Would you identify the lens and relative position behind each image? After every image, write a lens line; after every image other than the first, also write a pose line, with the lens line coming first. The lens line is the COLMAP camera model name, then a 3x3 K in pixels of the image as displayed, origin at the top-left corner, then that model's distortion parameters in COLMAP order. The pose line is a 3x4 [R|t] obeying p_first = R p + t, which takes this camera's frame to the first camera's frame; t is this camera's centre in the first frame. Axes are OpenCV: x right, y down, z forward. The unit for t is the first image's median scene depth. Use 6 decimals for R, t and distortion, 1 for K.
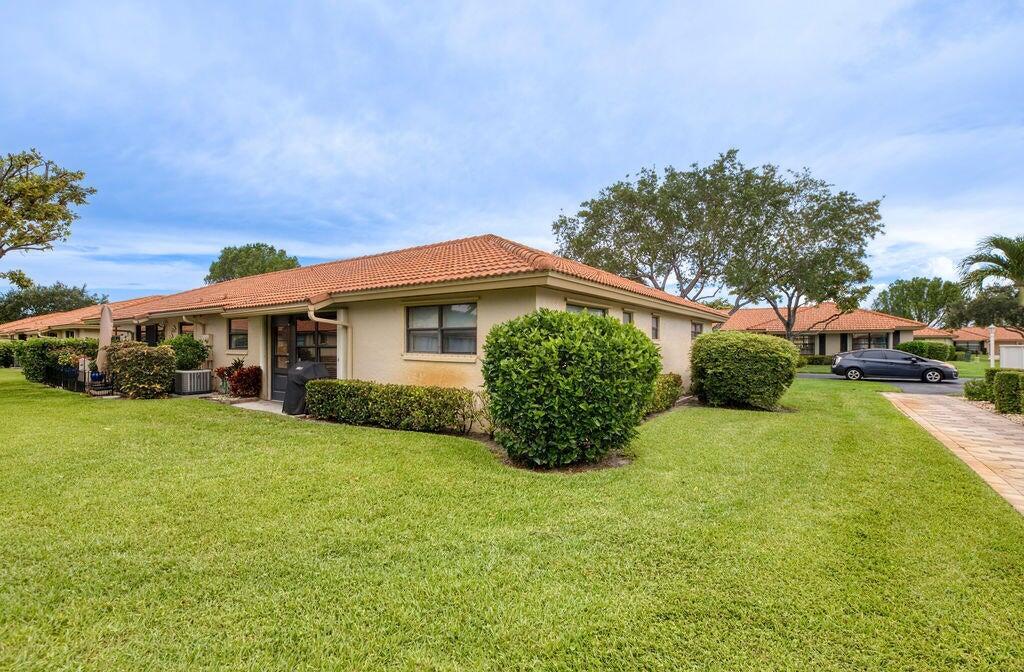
lens RADIAL K [[441.2, 0, 512.0], [0, 441.2, 336.0], [0, 0, 1]] dist [-0.002003, -0.000329]
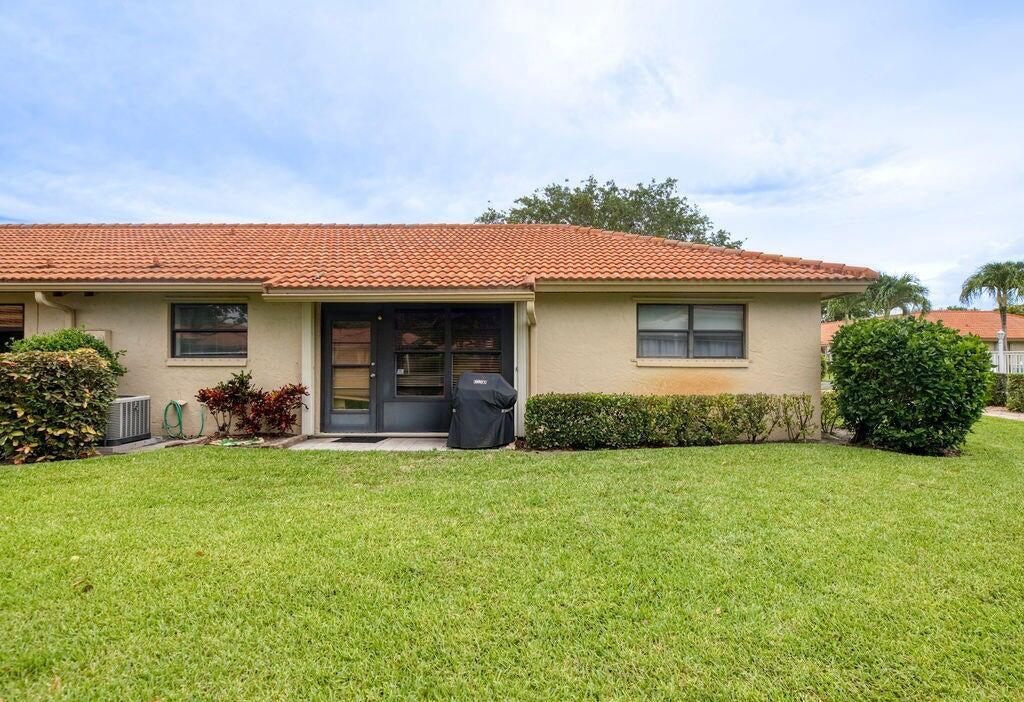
lens RADIAL K [[502.7, 0, 512.0], [0, 502.7, 351.0], [0, 0, 1]] dist [-0.003005, -0.001103]
pose [[0.817785, 0.007152, 0.575479, -0.698167], [-0.008409, 0.999965, -0.000477, 0.019108], [-0.575462, -0.004450, 0.817816, 0.248502]]
